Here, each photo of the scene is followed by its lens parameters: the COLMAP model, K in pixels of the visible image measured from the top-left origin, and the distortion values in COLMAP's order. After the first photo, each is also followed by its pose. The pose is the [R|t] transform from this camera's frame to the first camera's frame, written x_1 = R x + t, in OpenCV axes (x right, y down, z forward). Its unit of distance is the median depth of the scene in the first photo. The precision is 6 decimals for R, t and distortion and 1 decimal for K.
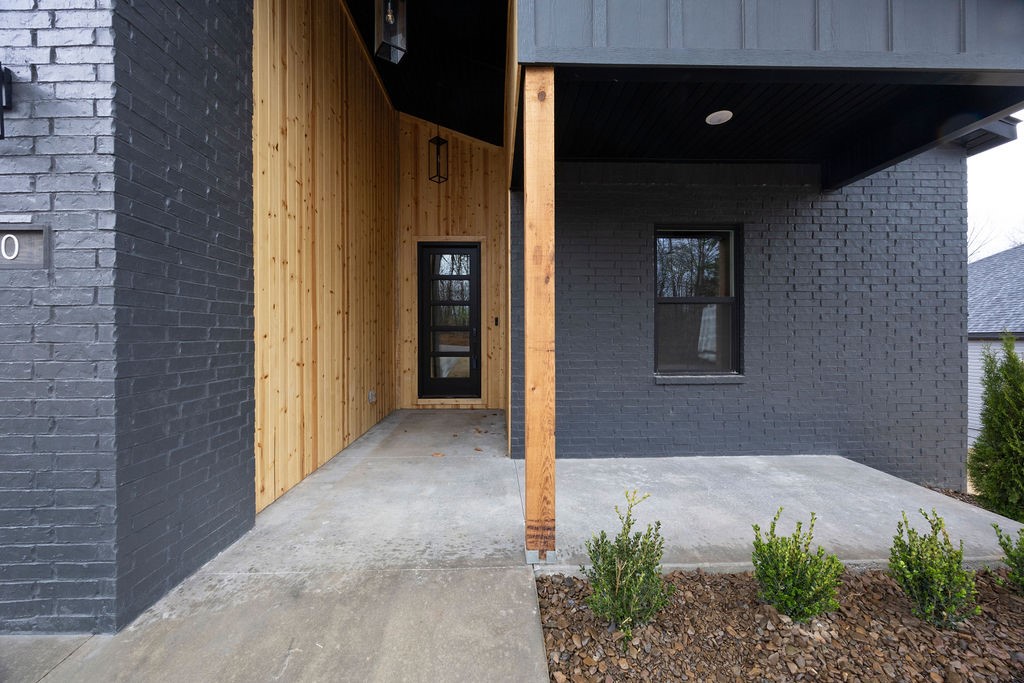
lens RADIAL K [[386.9, 0, 508.2], [0, 386.9, 339.6], [0, 0, 1]] dist [0.000499, 0.000173]
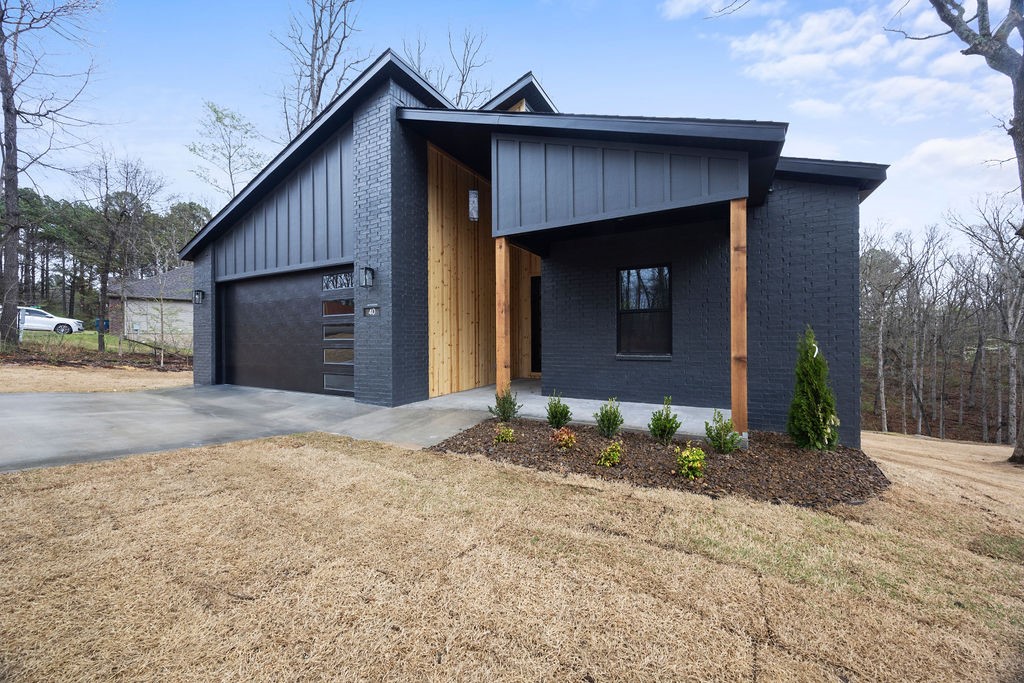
lens RADIAL K [[386.9, 0, 513.6], [0, 386.9, 340.3], [0, 0, 1]] dist [0.000499, 0.000173]
pose [[0.865273, 0.000376, -0.501301, 1.114807], [-0.000387, 1.000000, 0.000082, 0.035682], [0.501301, 0.000123, 0.865273, -0.979919]]
